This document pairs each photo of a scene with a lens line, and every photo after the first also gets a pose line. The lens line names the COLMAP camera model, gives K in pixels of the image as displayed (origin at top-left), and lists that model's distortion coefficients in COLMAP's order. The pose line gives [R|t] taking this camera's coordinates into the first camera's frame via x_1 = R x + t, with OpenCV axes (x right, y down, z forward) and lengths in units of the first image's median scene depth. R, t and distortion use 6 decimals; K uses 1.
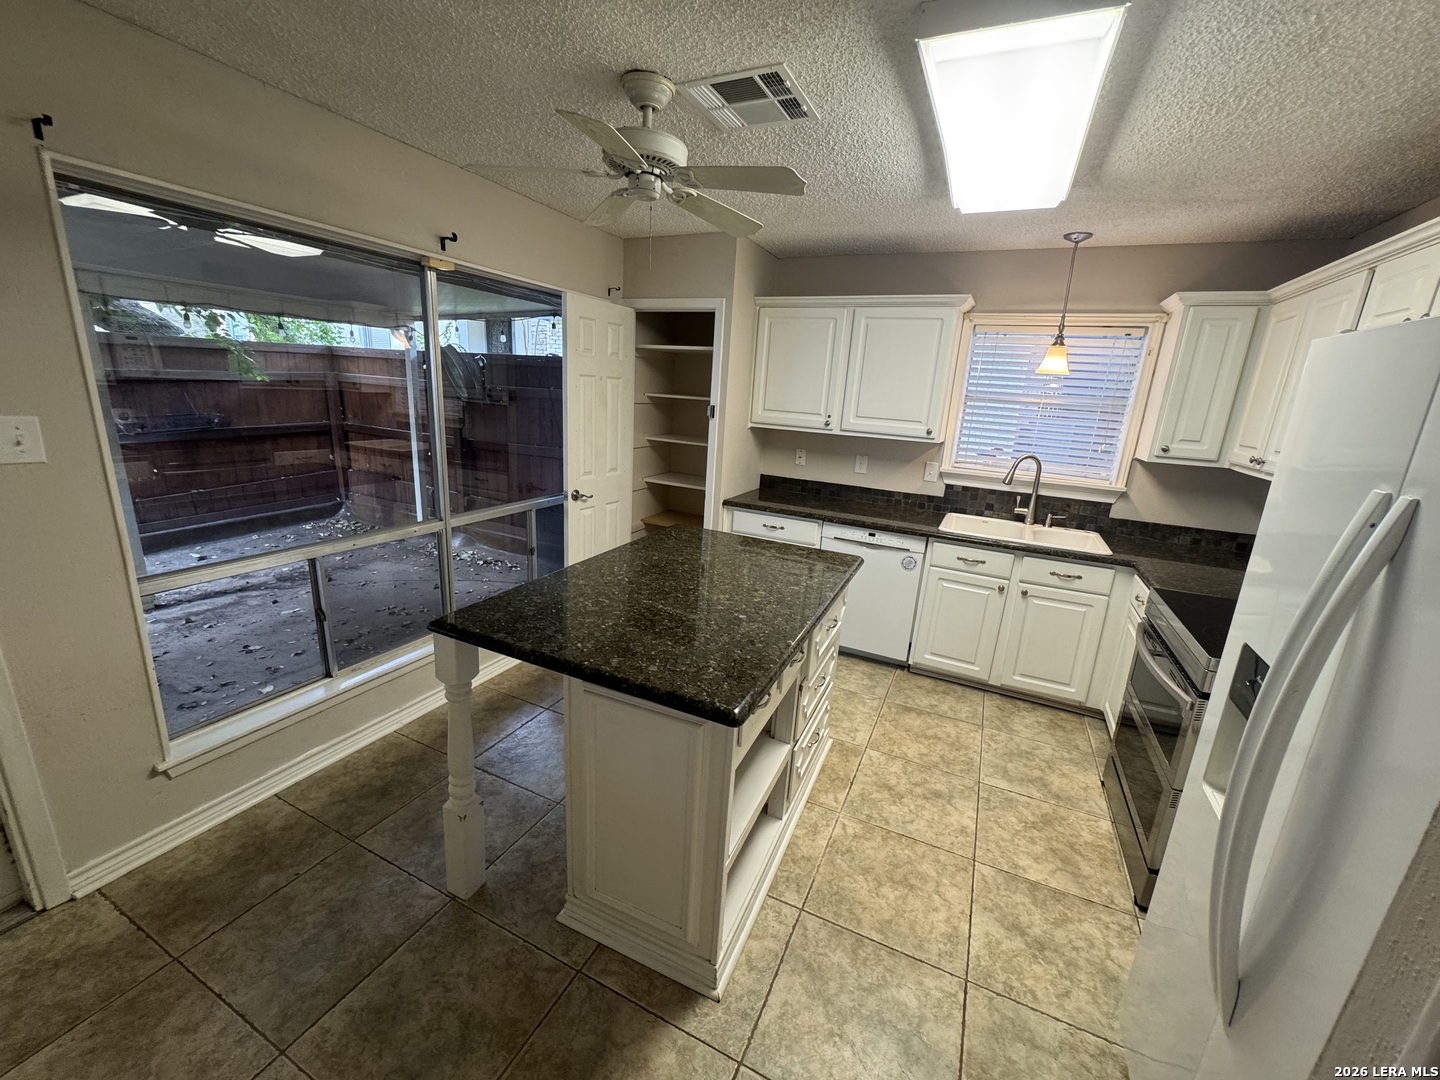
lens RADIAL K [[576.6, 0, 720.1], [0, 576.6, 541.7], [0, 0, 1]] dist [-0.002758, 0.000110]
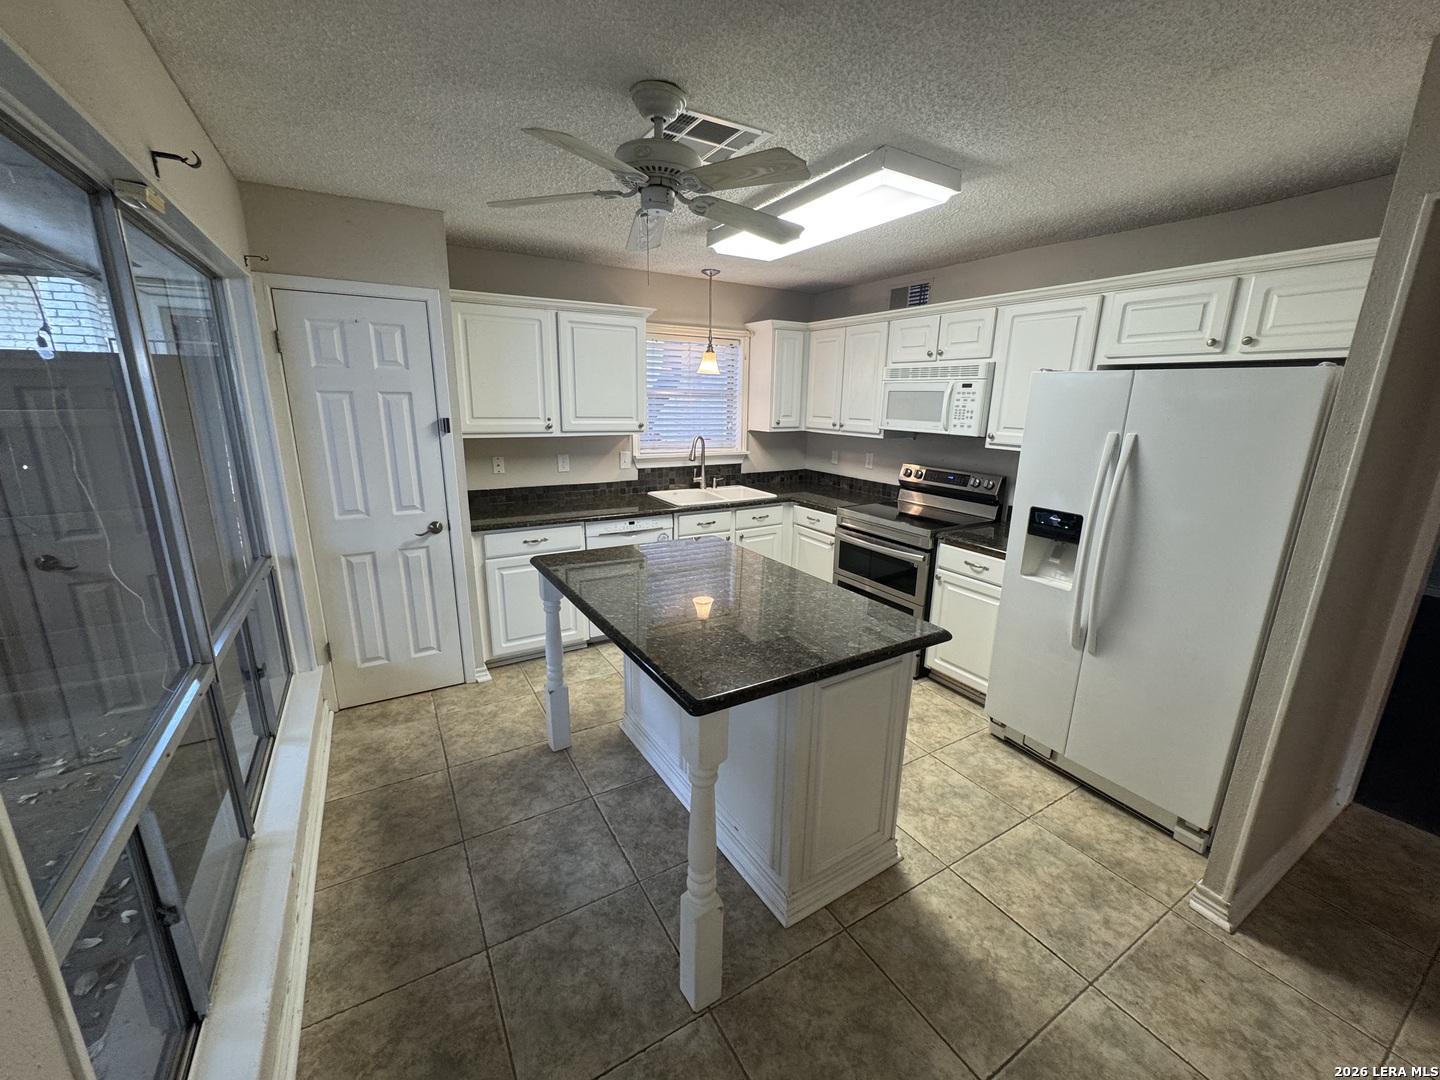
lens RADIAL K [[576.6, 0, 723.3], [0, 576.6, 539.0], [0, 0, 1]] dist [-0.002758, 0.000110]
pose [[0.552230, -0.248703, 0.795731, -0.514652], [0.231015, 0.962741, 0.140579, -0.095396], [-0.801045, 0.106194, 0.589109, 0.212438]]
